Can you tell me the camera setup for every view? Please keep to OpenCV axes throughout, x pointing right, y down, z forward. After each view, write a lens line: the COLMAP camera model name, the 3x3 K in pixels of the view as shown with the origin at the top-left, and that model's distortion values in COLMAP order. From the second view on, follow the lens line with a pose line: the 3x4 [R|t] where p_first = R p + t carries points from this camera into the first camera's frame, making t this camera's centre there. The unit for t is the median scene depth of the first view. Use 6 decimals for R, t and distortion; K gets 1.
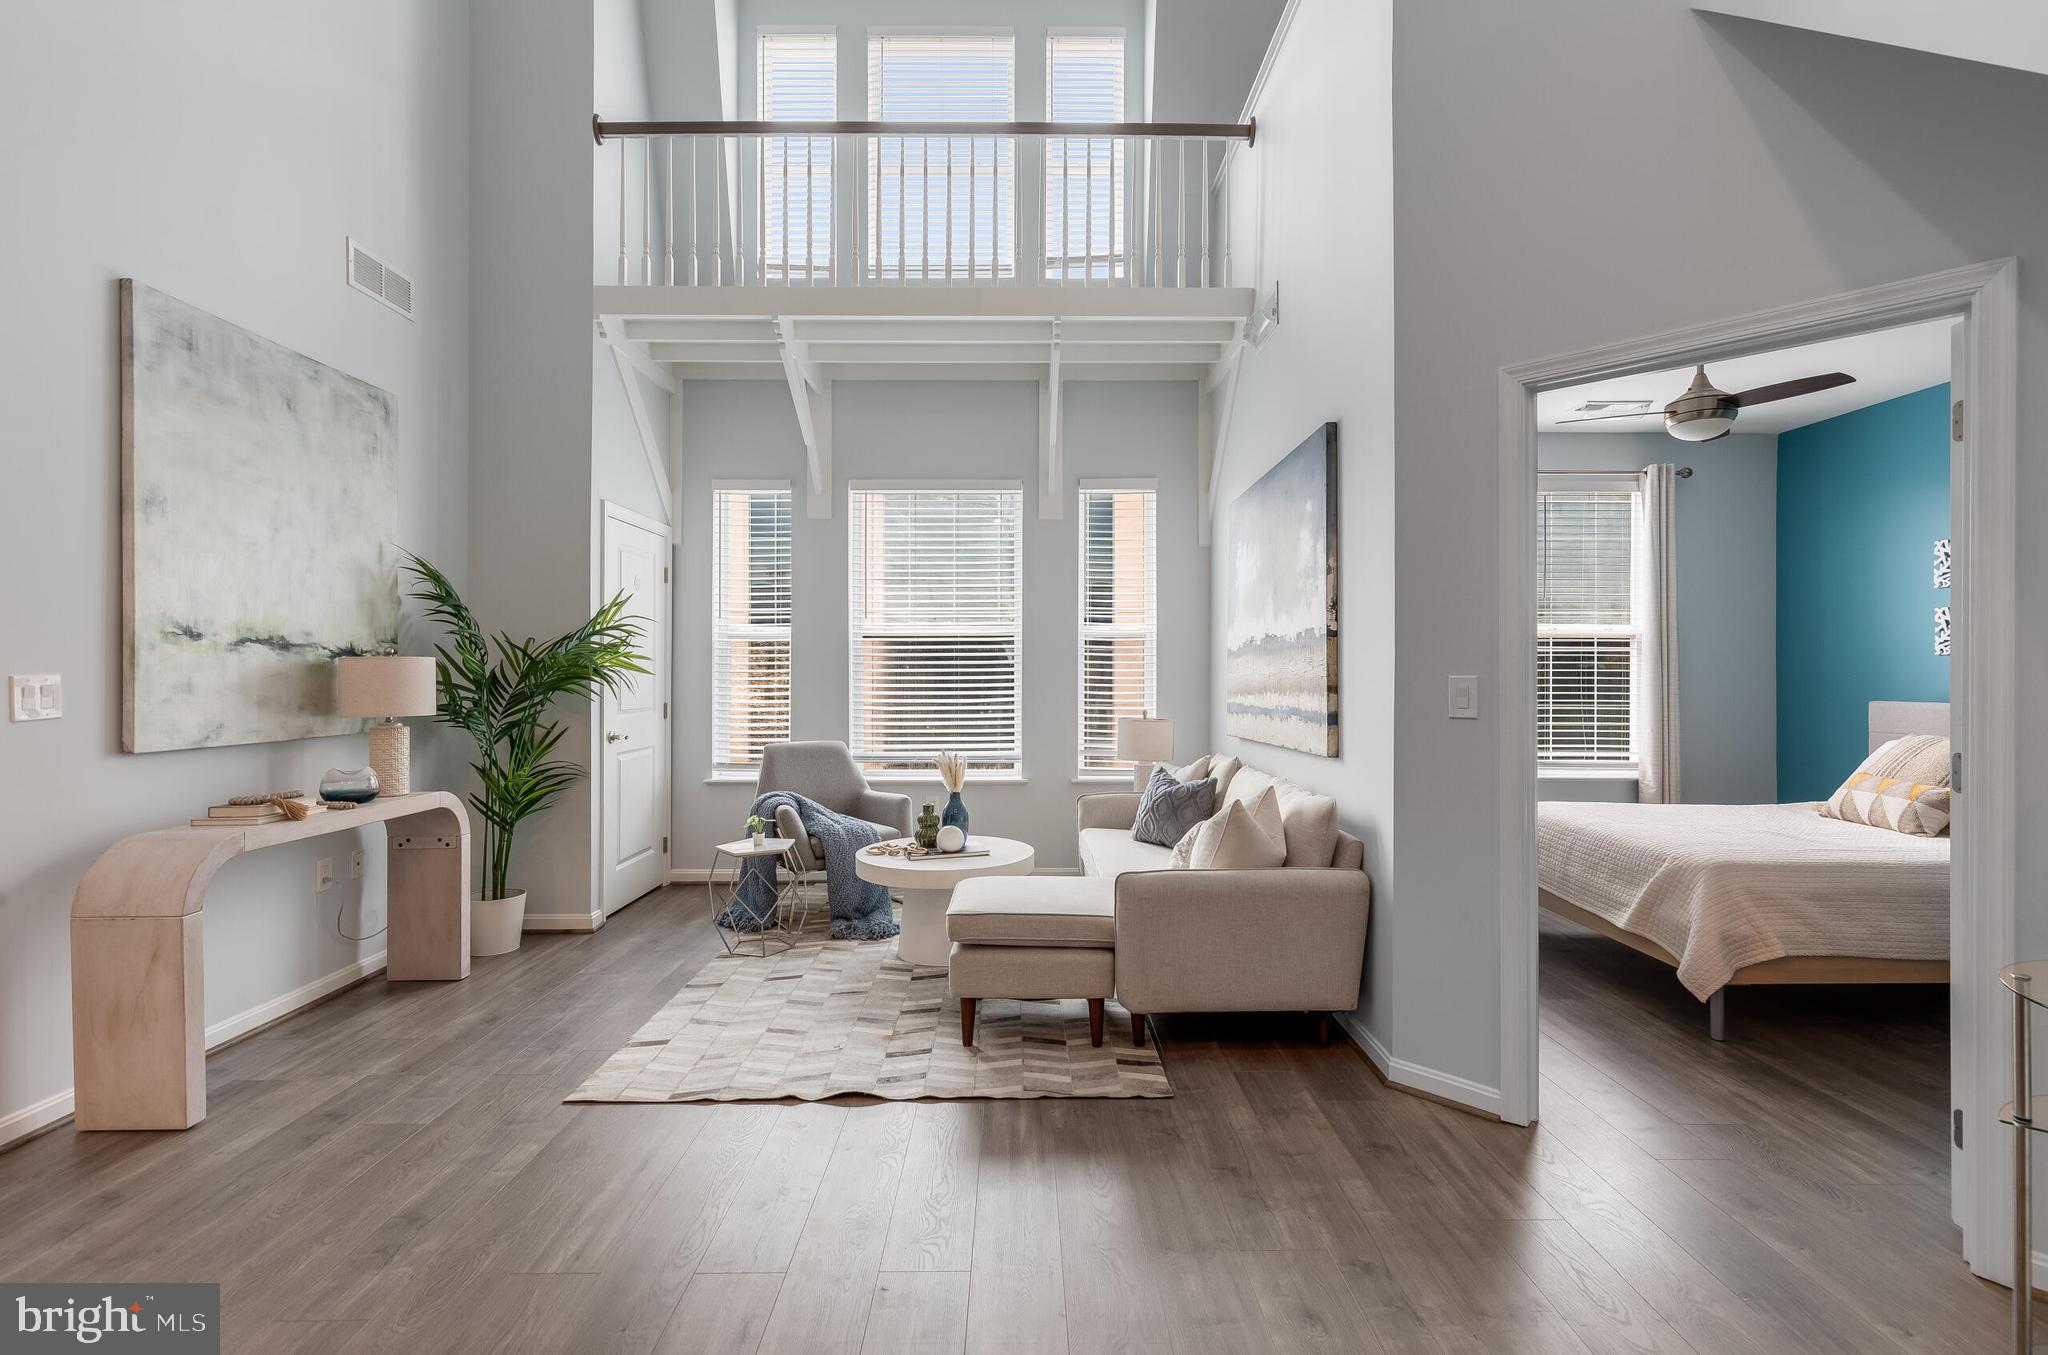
lens RADIAL K [[923.0, 0, 1023.1], [0, 923.0, 668.7], [0, 0, 1]] dist [0.009644, -0.001620]
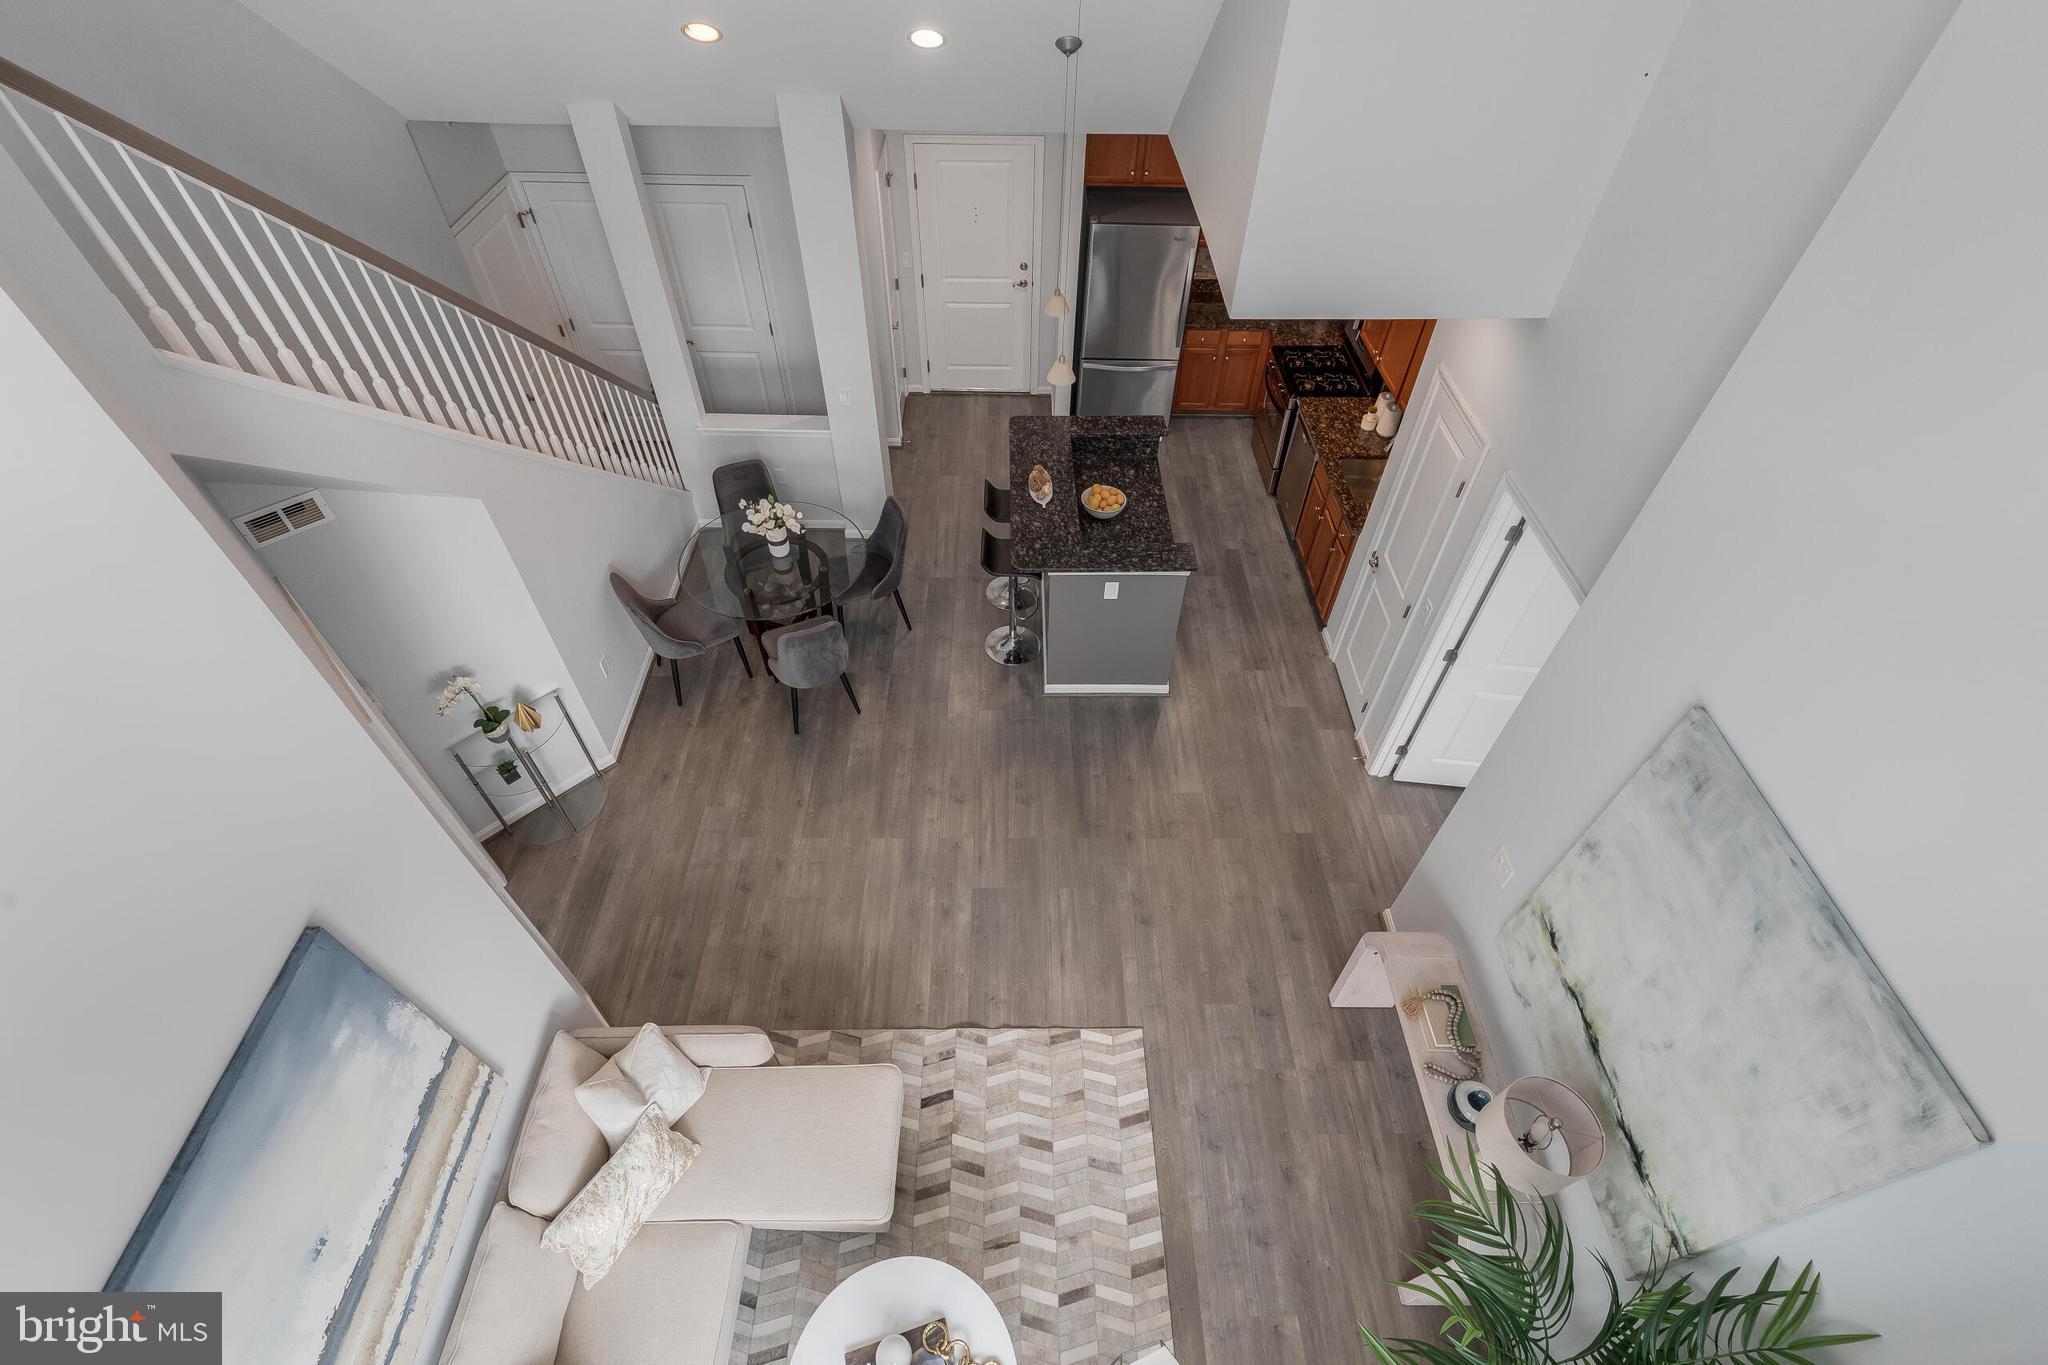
lens RADIAL K [[912.6, 0, 1028.1], [0, 912.6, 684.2], [0, 0, 1]] dist [0.009504, -0.001560]
pose [[-0.999791, -0.008813, -0.018468, -0.185633], [-0.019537, 0.679490, 0.733425, -0.822778], [0.006085, 0.733632, -0.679520, 1.195065]]
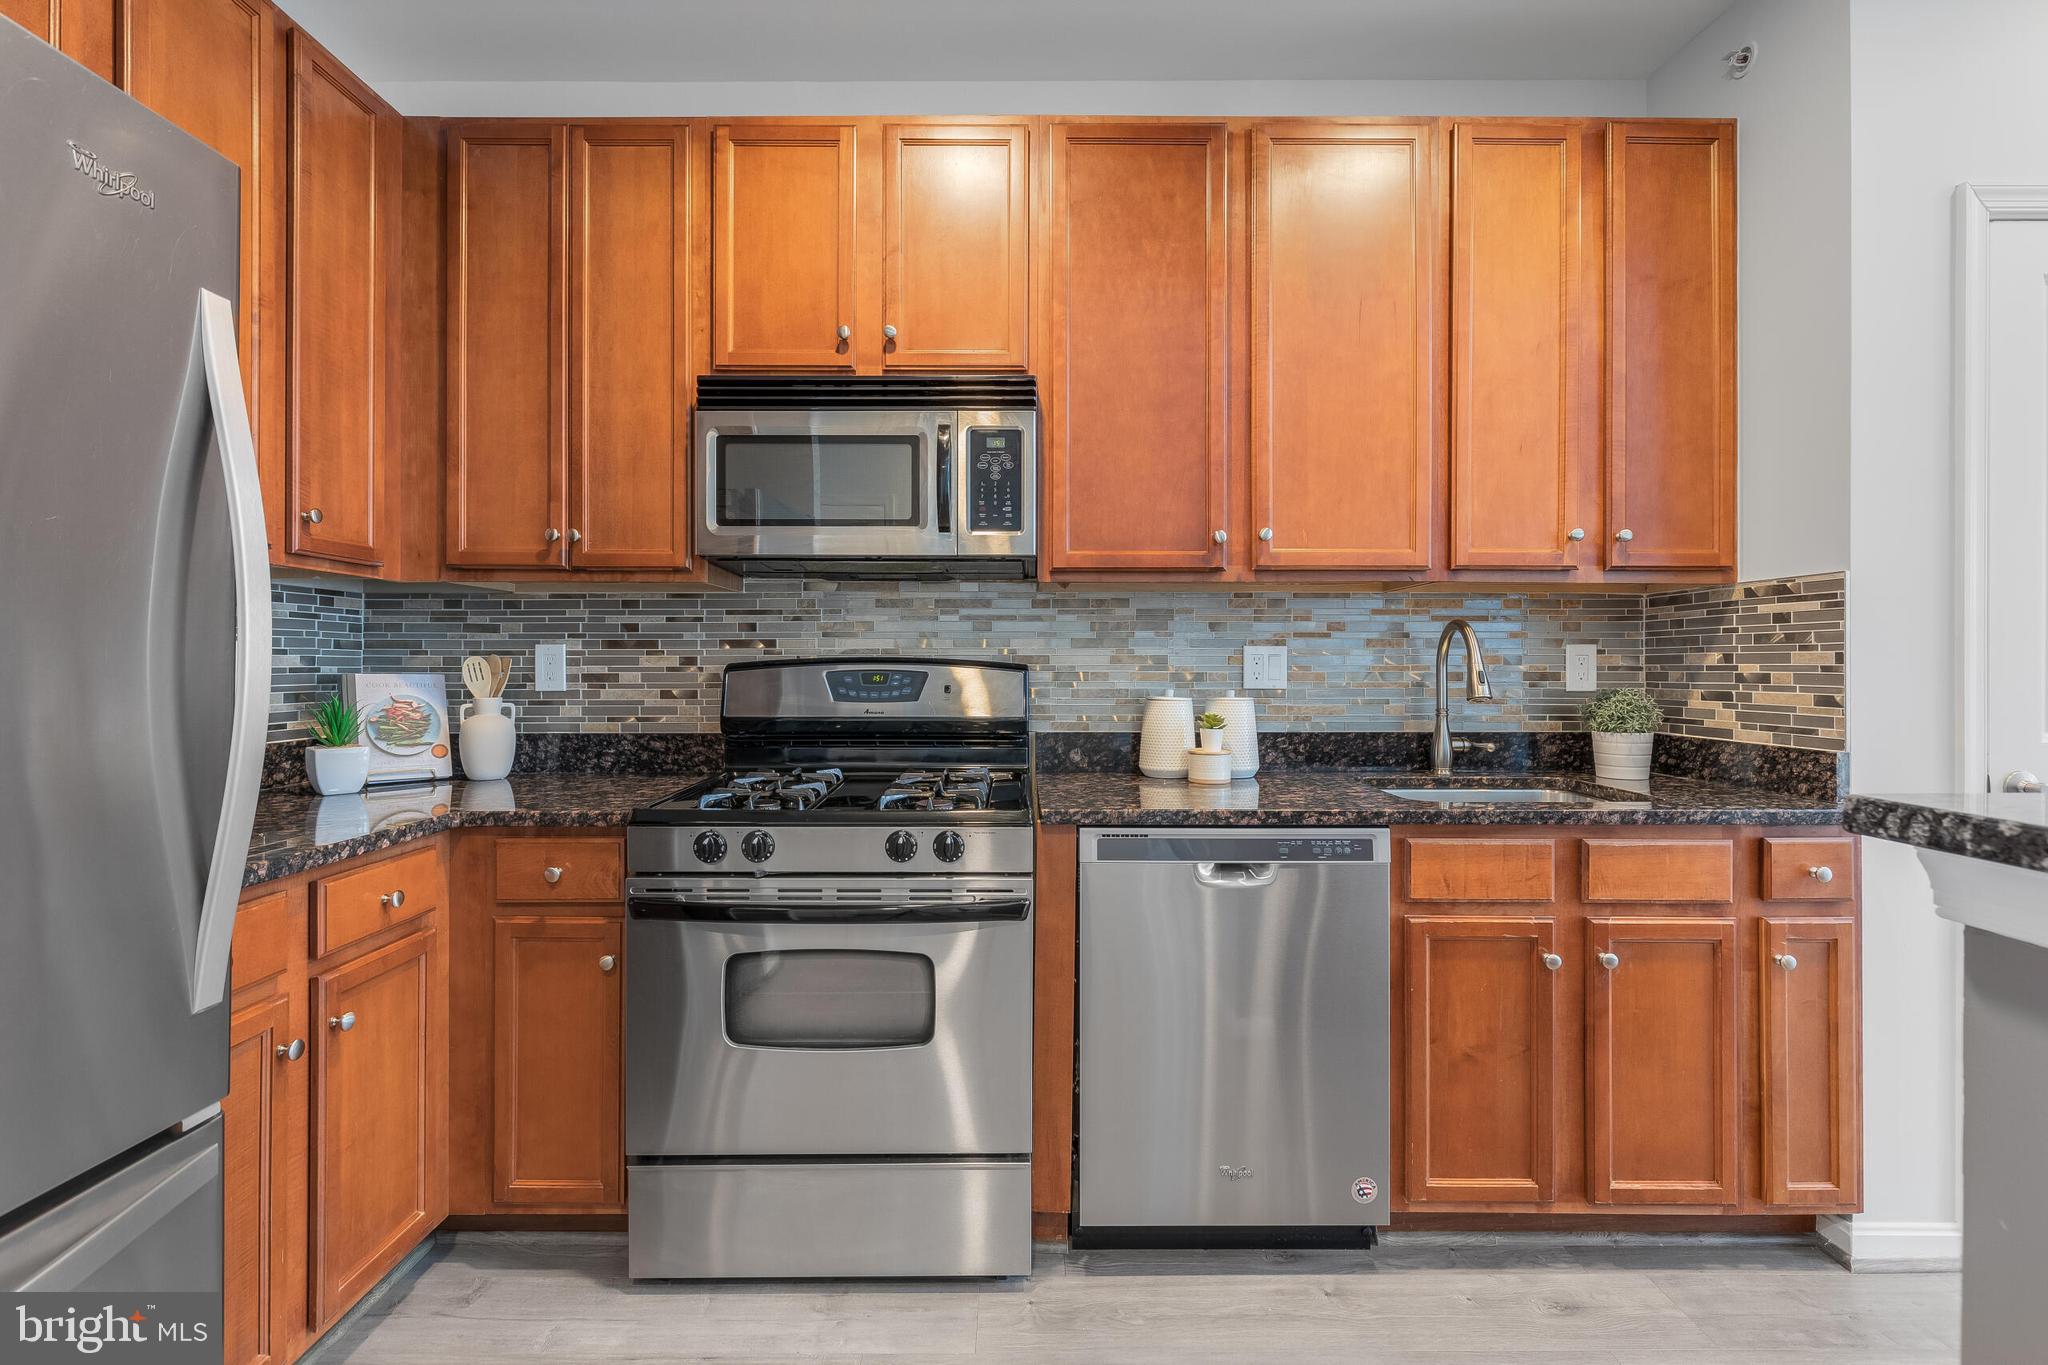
lens RADIAL K [[927.0, 0, 1019.2], [0, 927.0, 660.6], [0, 0, 1]] dist [0.005557, -0.001568]
pose [[-0.001668, -0.002266, -0.999996, -0.269790], [0.001064, 0.999997, -0.002268, 0.023269], [0.999998, -0.001068, -0.001666, -0.442447]]
